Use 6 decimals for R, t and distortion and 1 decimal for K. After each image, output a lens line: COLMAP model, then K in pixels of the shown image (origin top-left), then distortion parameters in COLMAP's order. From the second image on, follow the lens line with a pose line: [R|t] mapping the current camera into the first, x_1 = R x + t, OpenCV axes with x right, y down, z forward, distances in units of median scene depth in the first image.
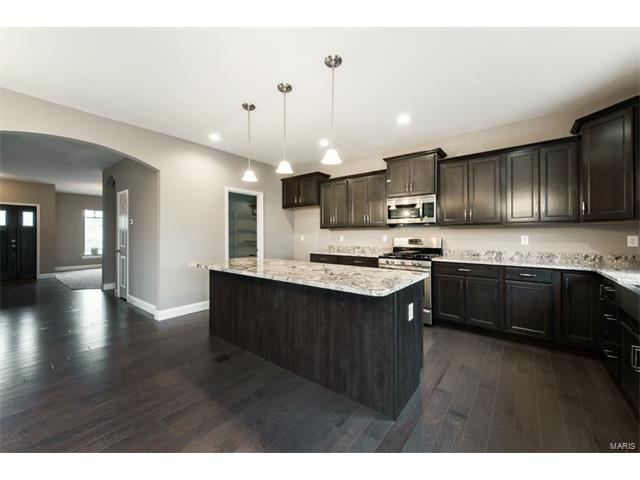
lens RADIAL K [[254.4, 0, 320.7], [0, 254.4, 236.2], [0, 0, 1]] dist [0.012333, -0.000405]
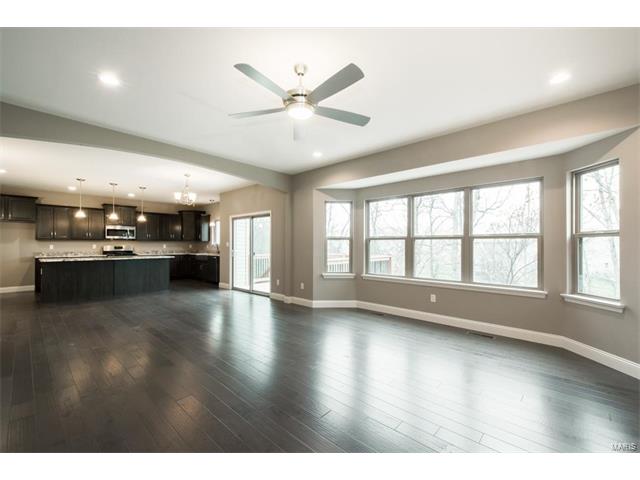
lens RADIAL K [[280.7, 0, 333.7], [0, 280.7, 244.9], [0, 0, 1]] dist [0.001043, 0.000039]
pose [[0.065239, -0.002458, 0.997867, -1.913517], [0.006541, 0.999977, 0.002036, 0.005980], [-0.997848, 0.006394, 0.065254, -0.925381]]
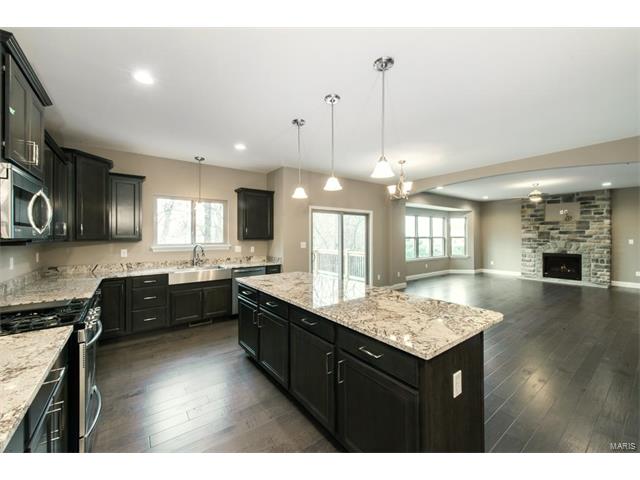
lens RADIAL K [[254.4, 0, 320.7], [0, 254.4, 236.2], [0, 0, 1]] dist [0.012333, -0.000405]
pose [[-0.968537, 0.000381, 0.248870, -0.219614], [0.002964, 0.999946, 0.010007, -0.062348], [-0.248852, 0.010430, -0.968485, 1.364441]]
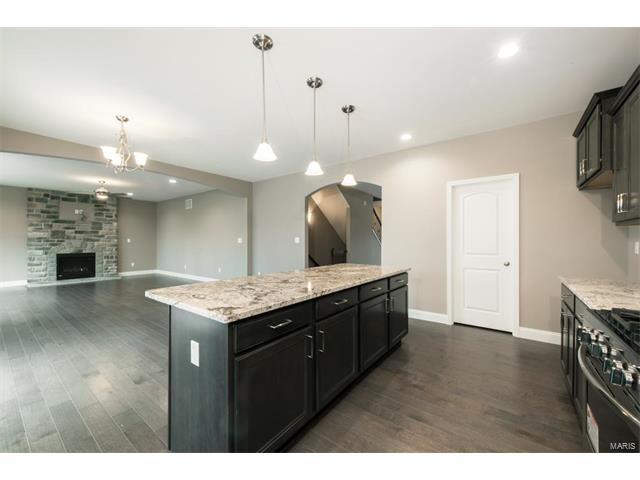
lens RADIAL K [[256.6, 0, 320.0], [0, 256.6, 240.0], [0, 0, 1]] dist [-0.000205, -0.000356]
pose [[0.018558, -0.004624, -0.999817, 0.567424], [-0.006830, 0.999965, -0.004752, -0.000629], [0.999804, 0.006917, 0.018526, 0.722400]]
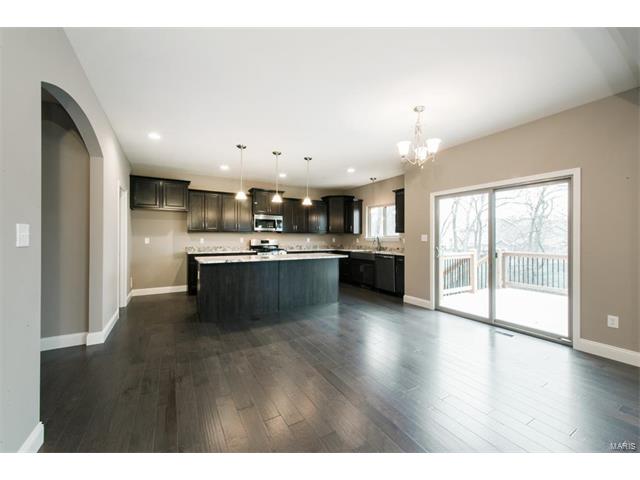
lens RADIAL K [[261.0, 0, 320.0], [0, 261.0, 240.0], [0, 0, 1]] dist [0.012494, -0.000088]
pose [[0.369923, -0.006612, 0.929039, -1.192021], [0.003193, 0.999978, 0.005845, 0.000623], [-0.929057, 0.000804, 0.369935, 0.044472]]
